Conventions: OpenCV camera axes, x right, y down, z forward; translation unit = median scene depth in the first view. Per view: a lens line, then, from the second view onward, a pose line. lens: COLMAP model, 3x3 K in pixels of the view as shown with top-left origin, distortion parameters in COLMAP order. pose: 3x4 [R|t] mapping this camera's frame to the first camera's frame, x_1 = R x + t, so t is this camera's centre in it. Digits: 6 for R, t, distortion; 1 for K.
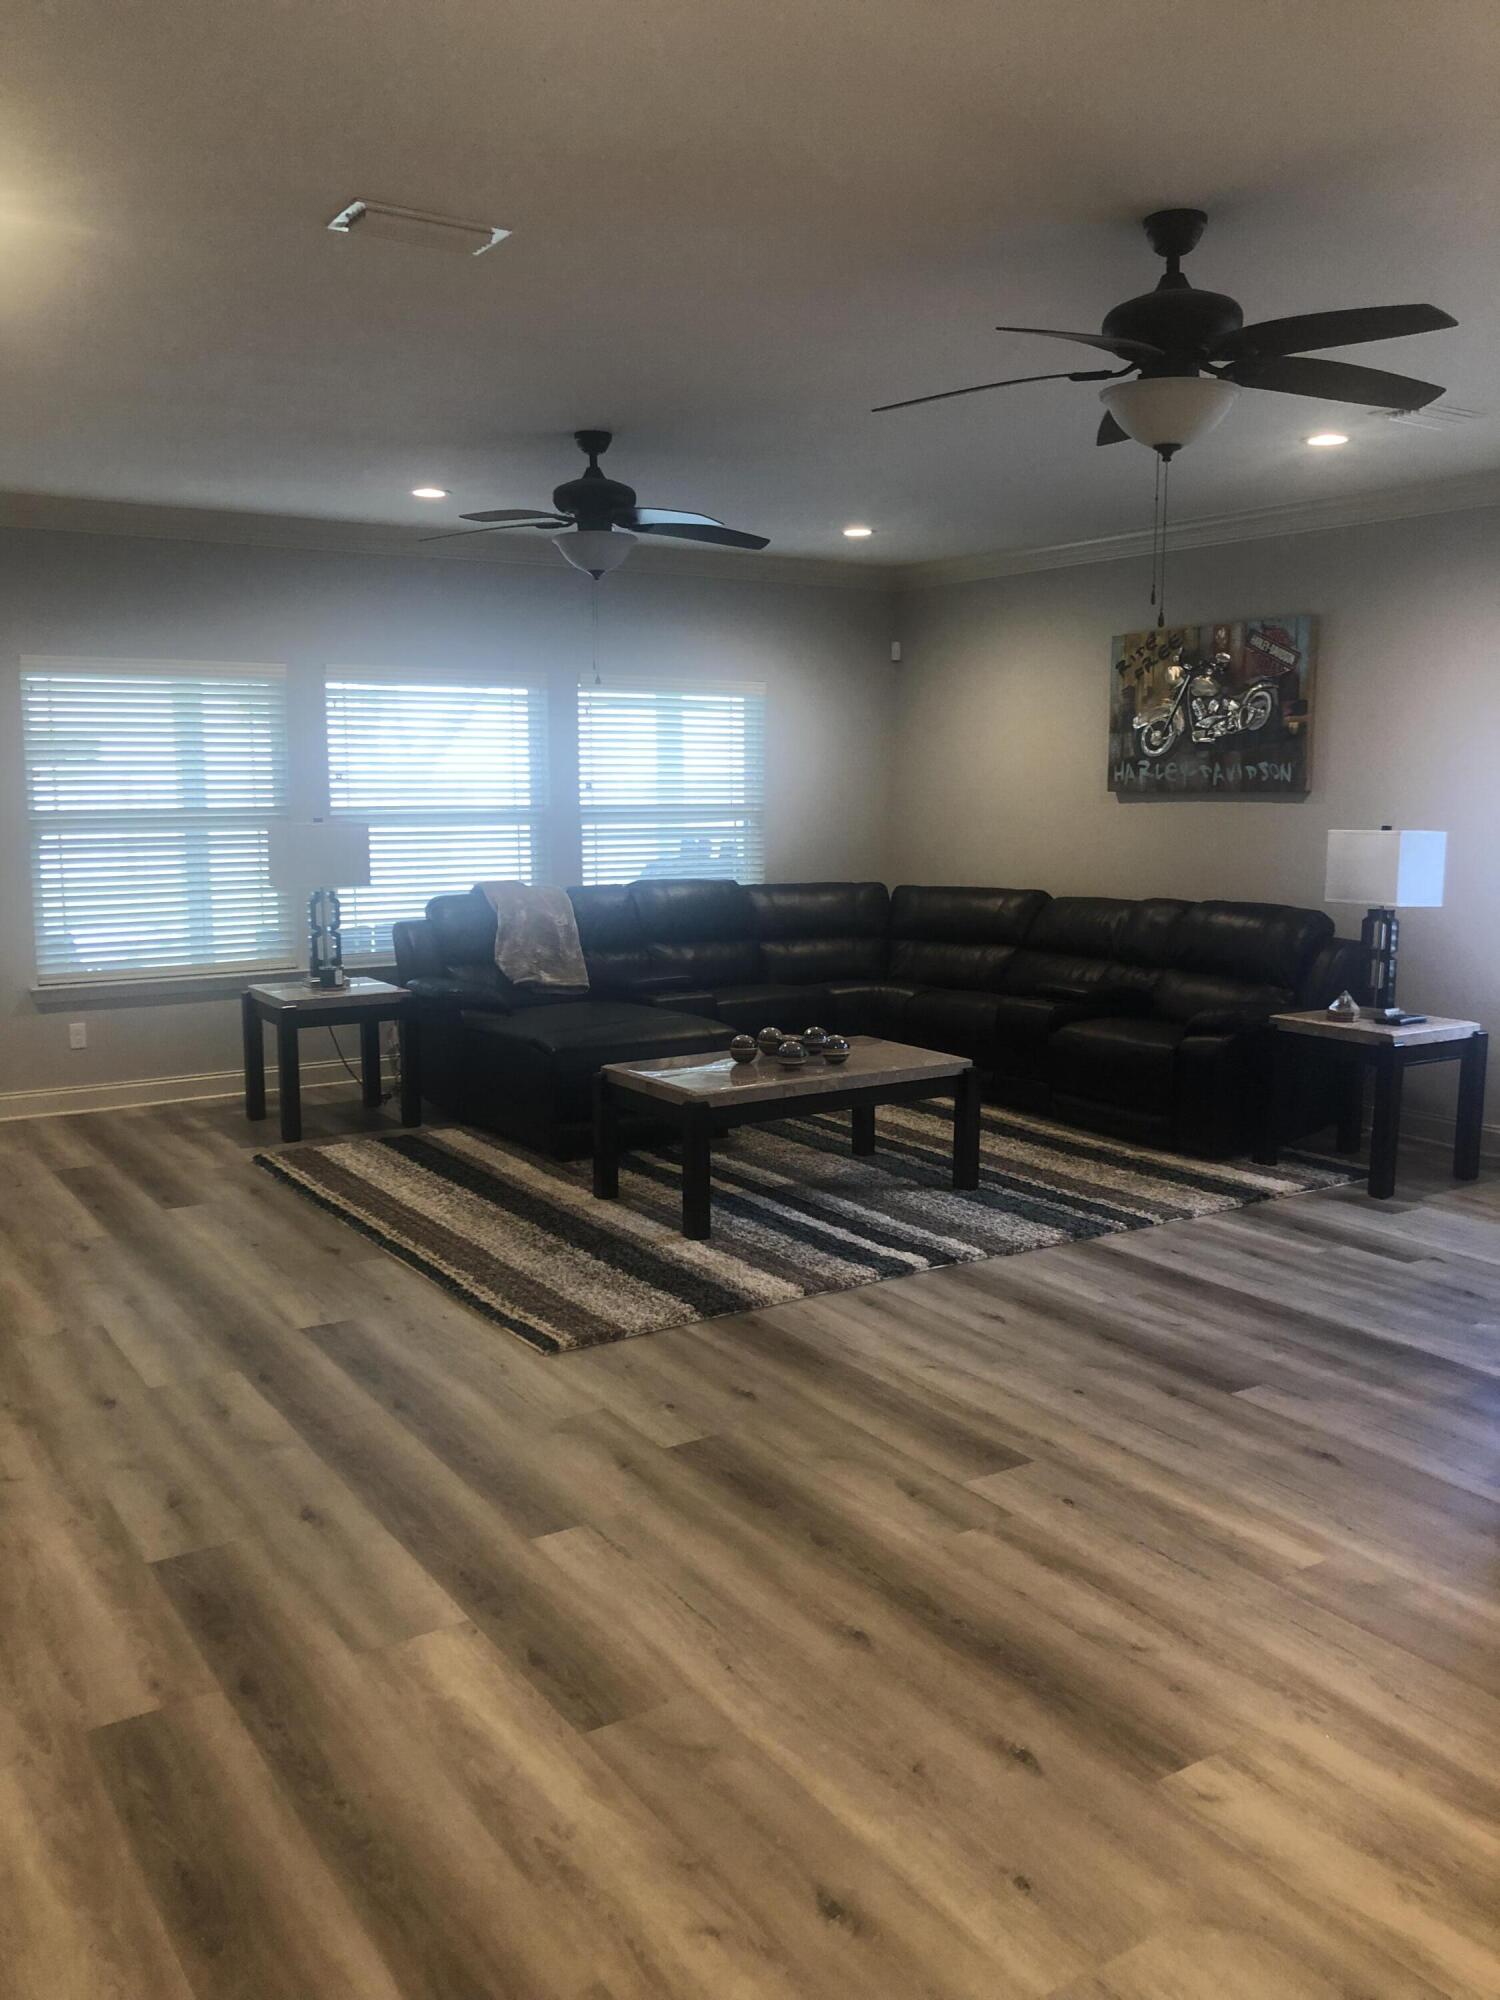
lens RADIAL K [[1651.0, 0, 743.4], [0, 1651.0, 998.2], [0, 0, 1]] dist [0.012438, -0.004004]
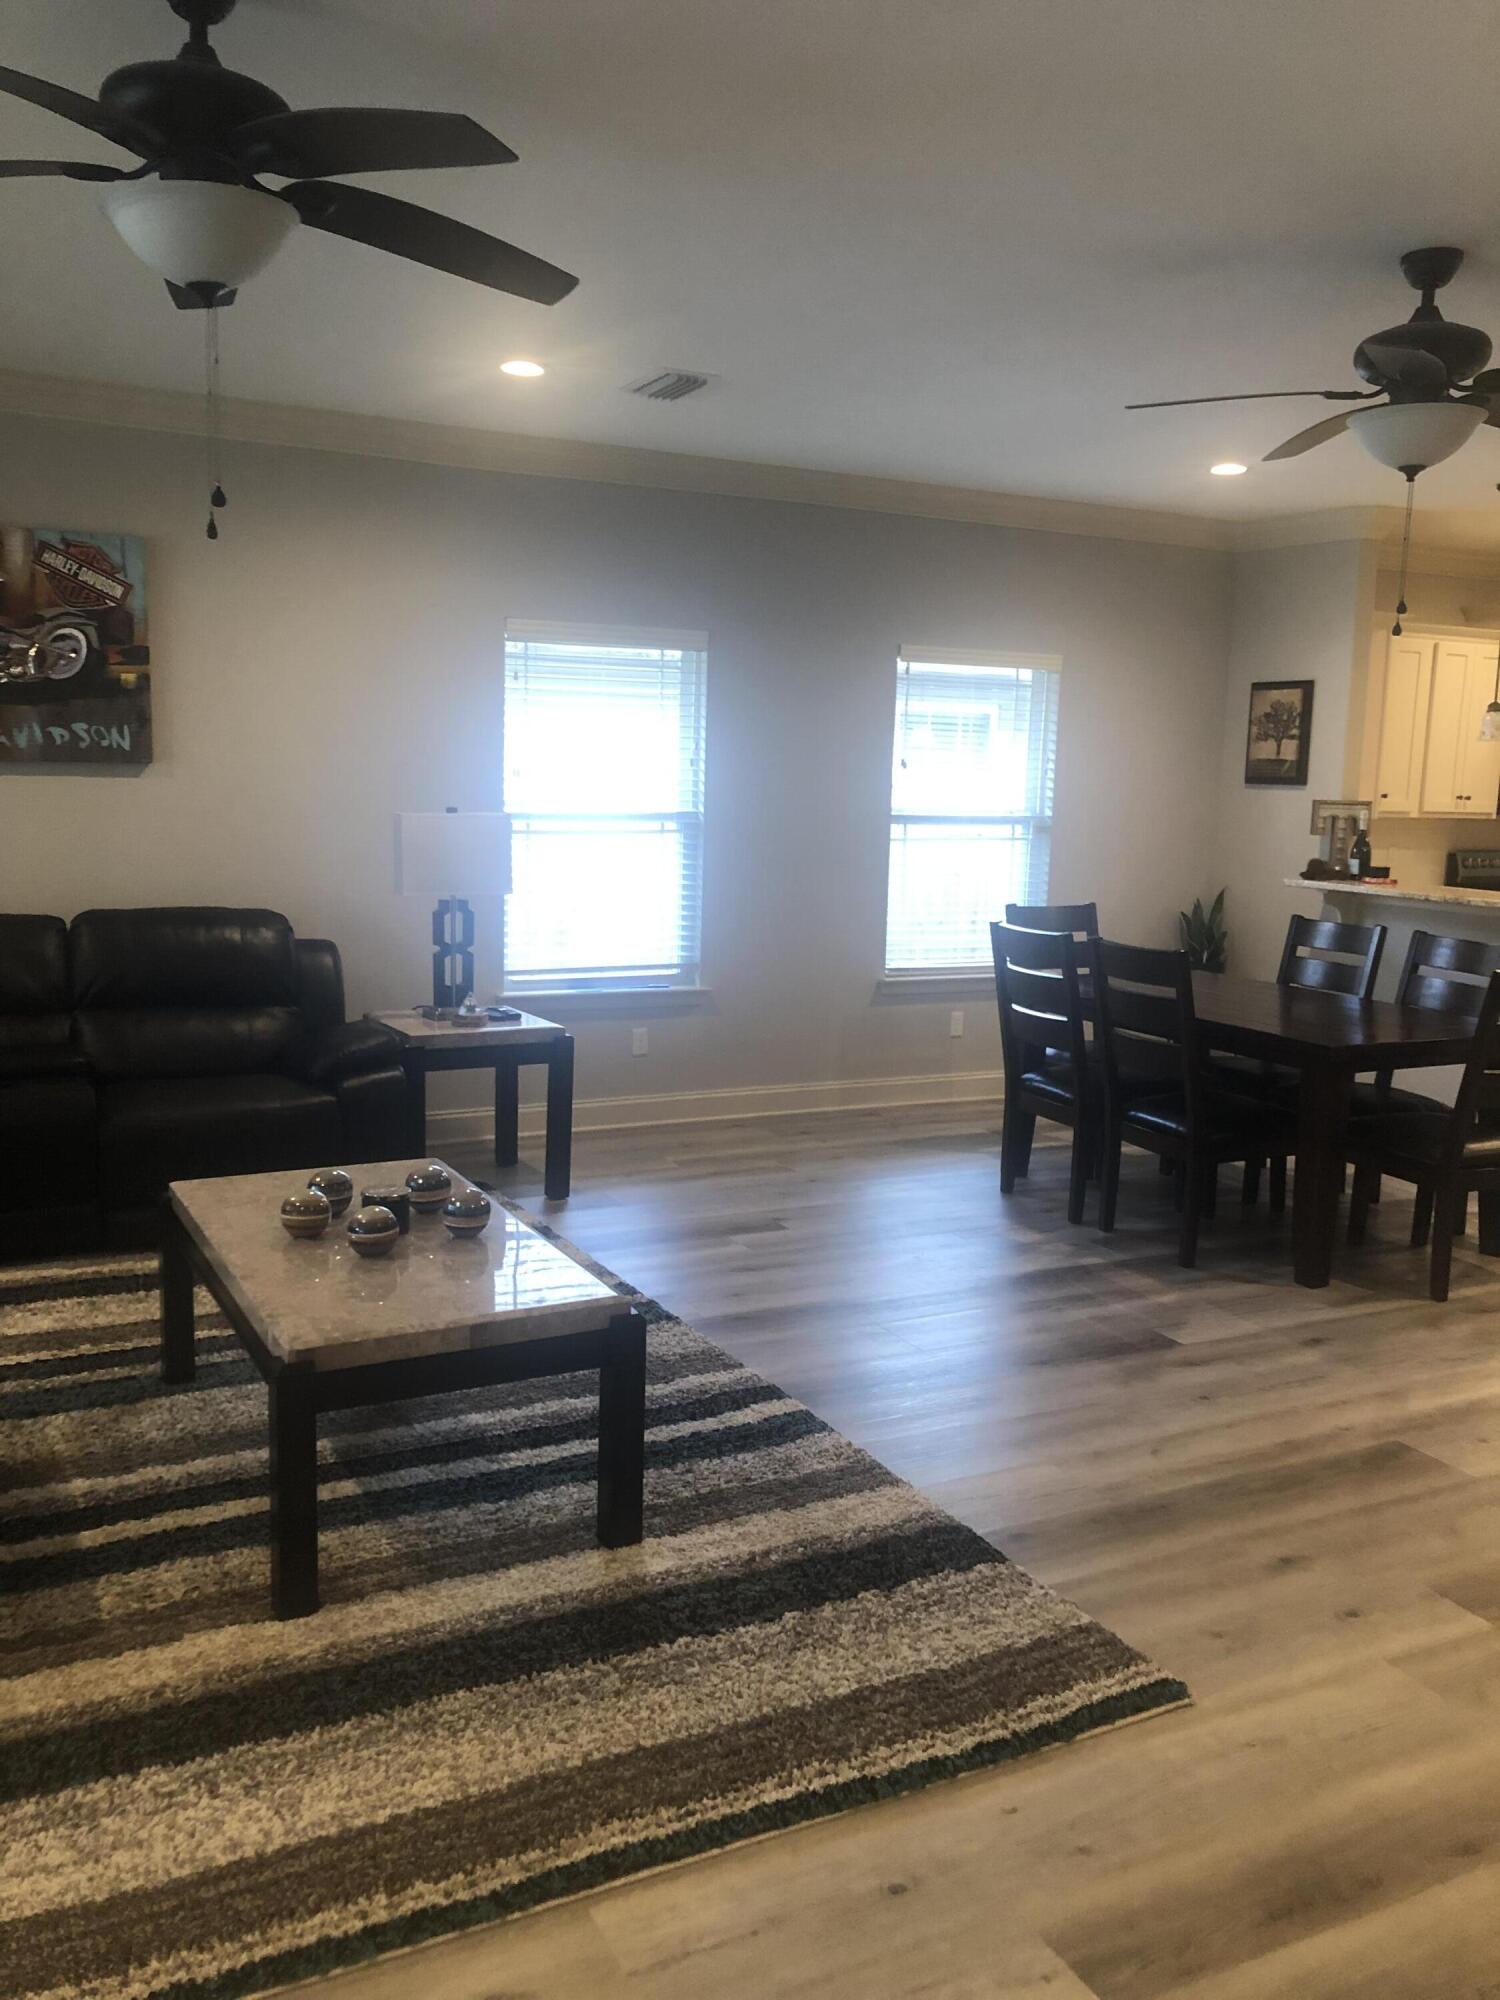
lens RADIAL K [[1651.0, 0, 740.8], [0, 1651.0, 1004.8], [0, 0, 1]] dist [0.012438, -0.004004]
pose [[0.105561, -0.153164, 0.982546, -0.546933], [0.111178, 0.983690, 0.141398, -0.117309], [-0.988178, 0.094311, 0.120868, 0.814409]]
